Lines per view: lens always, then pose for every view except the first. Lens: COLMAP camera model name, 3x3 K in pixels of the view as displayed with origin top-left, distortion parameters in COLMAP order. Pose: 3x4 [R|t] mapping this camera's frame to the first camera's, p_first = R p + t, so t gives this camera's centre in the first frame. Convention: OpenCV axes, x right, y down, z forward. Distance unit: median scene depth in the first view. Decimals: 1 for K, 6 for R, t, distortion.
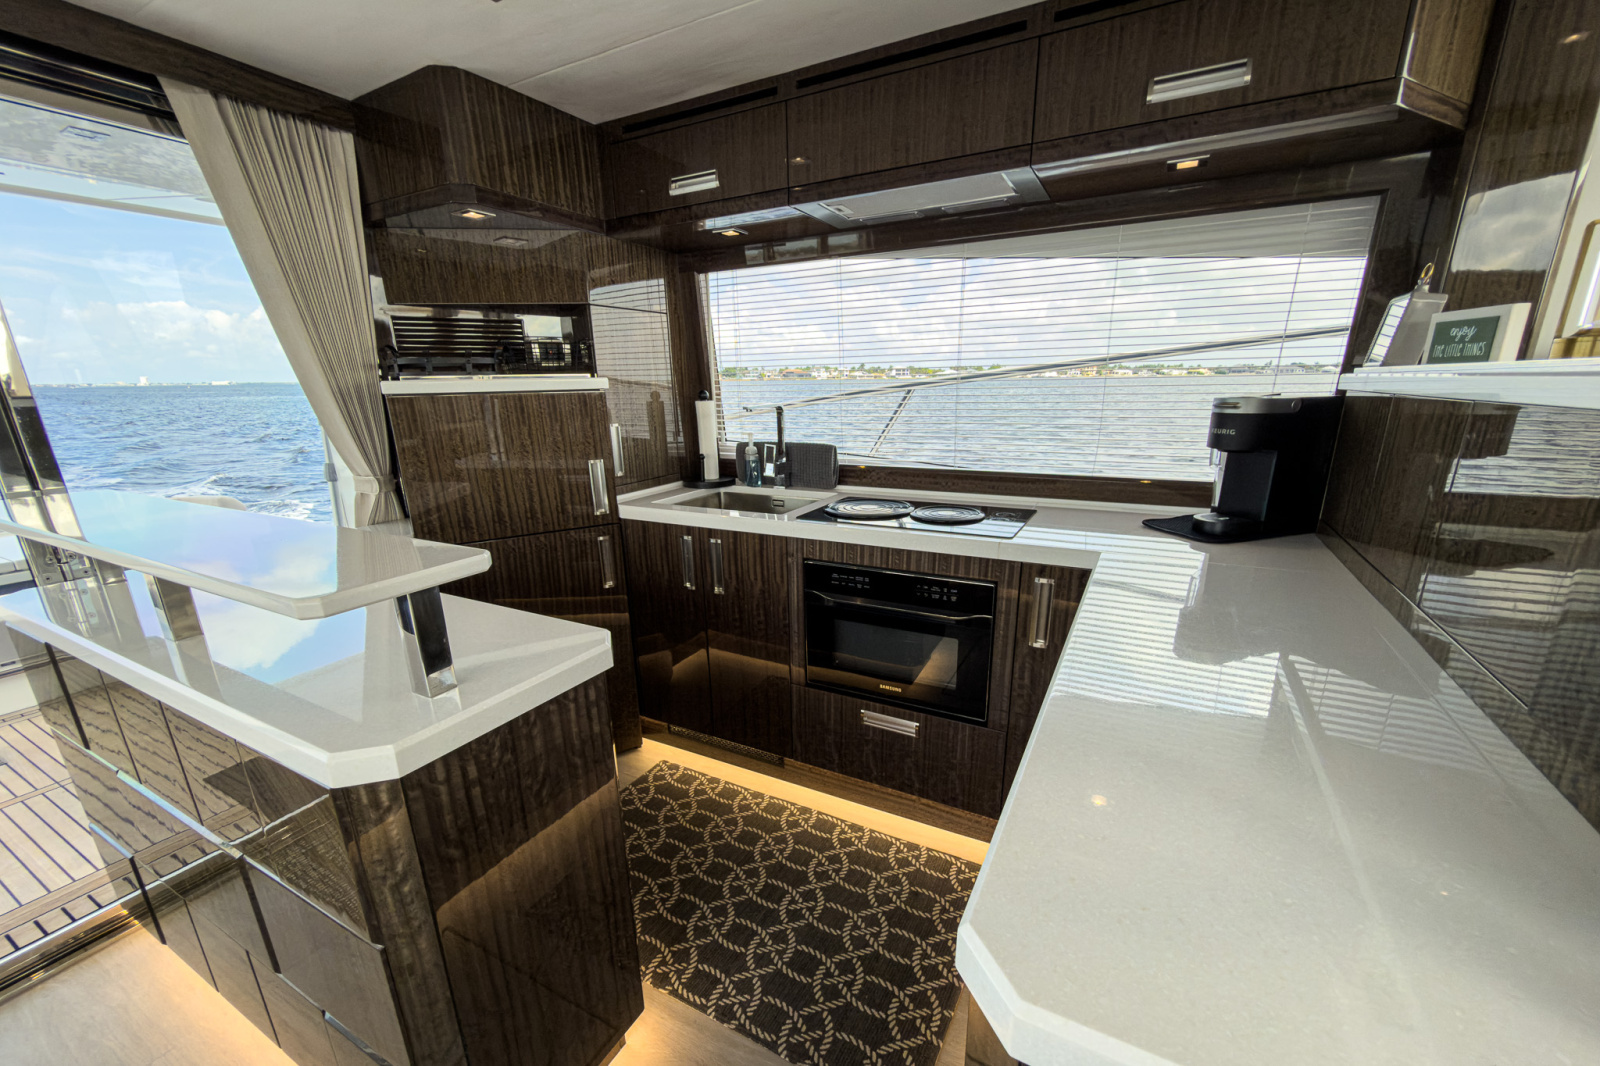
lens RADIAL K [[635.8, 0, 800.5], [0, 635.8, 515.1], [0, 0, 1]] dist [0.001625, 0.000215]
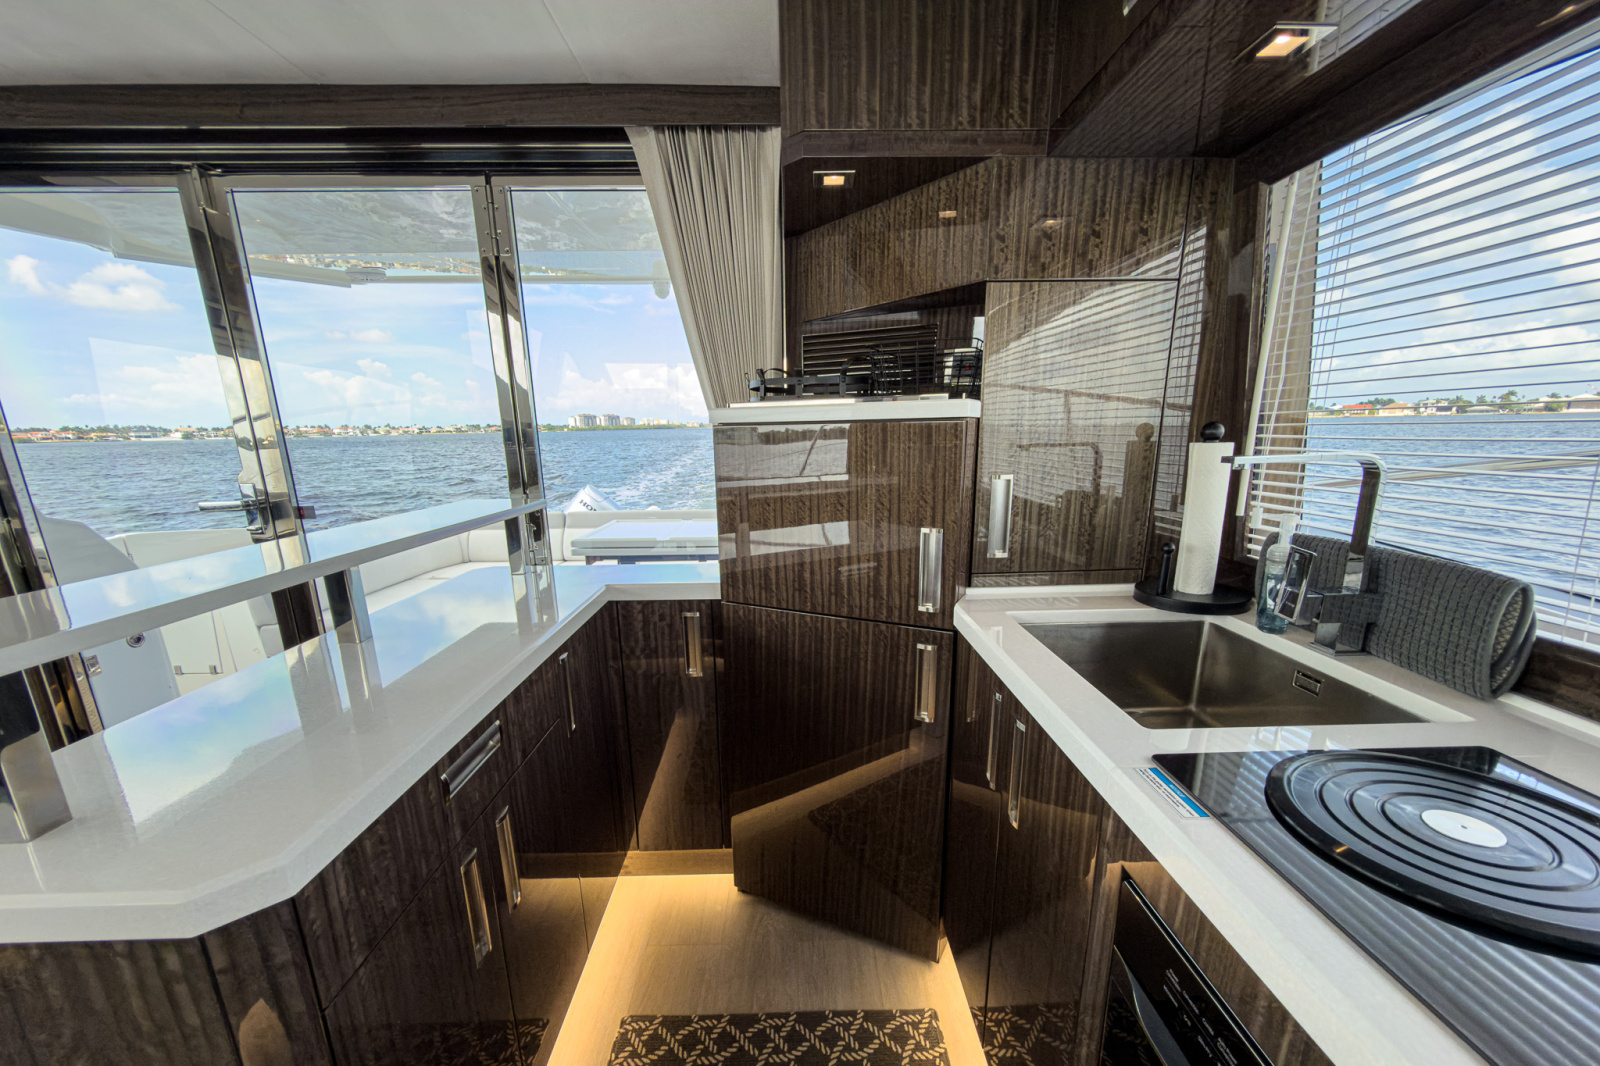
lens RADIAL K [[612.6, 0, 799.3], [0, 612.6, 586.4], [0, 0, 1]] dist [0.001229, 0.000078]
pose [[0.519359, 0.211874, -0.827874, 0.133077], [-0.174107, 0.974692, 0.140224, -0.090049], [0.836632, 0.071312, 0.543103, 0.535345]]
